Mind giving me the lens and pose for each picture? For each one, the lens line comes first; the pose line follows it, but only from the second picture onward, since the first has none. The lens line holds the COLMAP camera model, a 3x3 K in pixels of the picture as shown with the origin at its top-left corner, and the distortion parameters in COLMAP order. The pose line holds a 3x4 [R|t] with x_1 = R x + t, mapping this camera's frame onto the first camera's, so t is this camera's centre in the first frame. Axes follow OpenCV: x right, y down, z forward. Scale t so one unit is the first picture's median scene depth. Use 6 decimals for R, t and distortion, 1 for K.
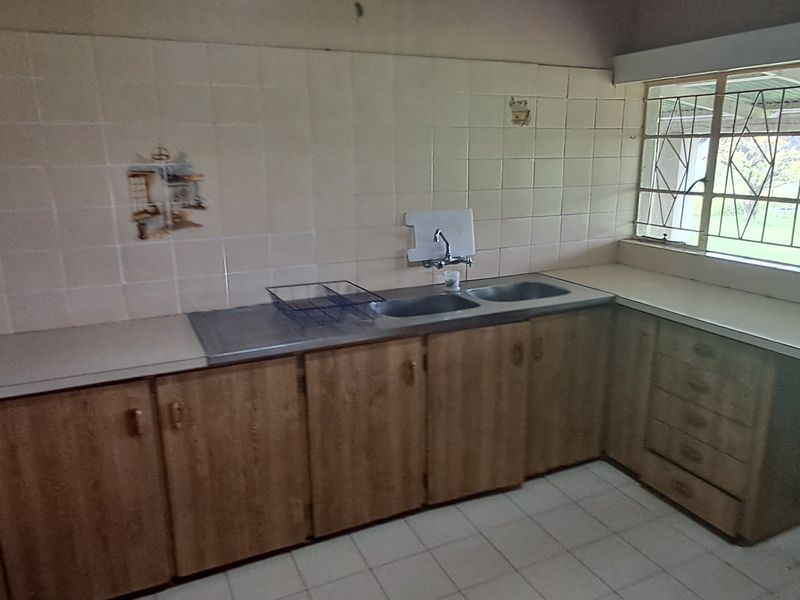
lens RADIAL K [[588.9, 0, 403.7], [0, 588.9, 300.2], [0, 0, 1]] dist [-0.006077, 0.002456]
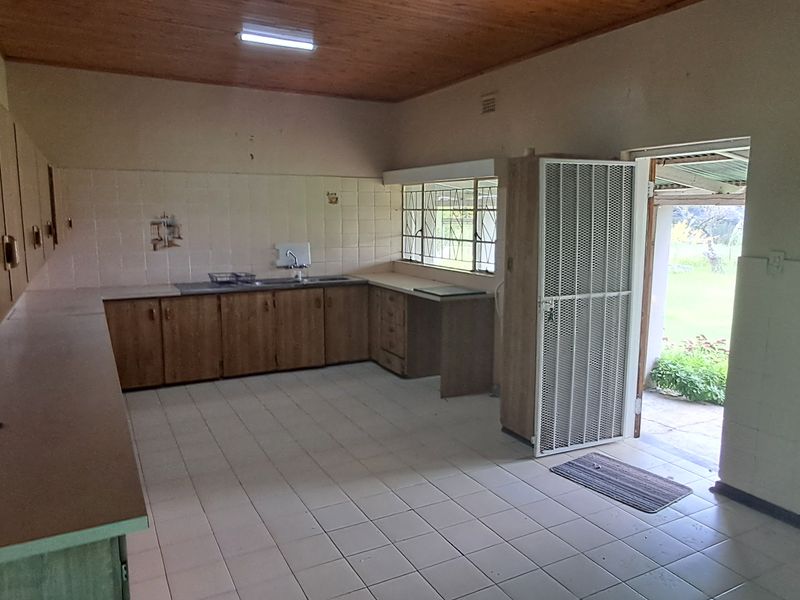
lens RADIAL K [[588.9, 0, 403.7], [0, 588.9, 300.2], [0, 0, 1]] dist [-0.006077, 0.002456]
pose [[0.999126, 0.002683, 0.041712, 0.455253], [0.001819, 0.994200, -0.107534, 0.346382], [-0.041759, 0.107516, 0.993326, -1.361246]]
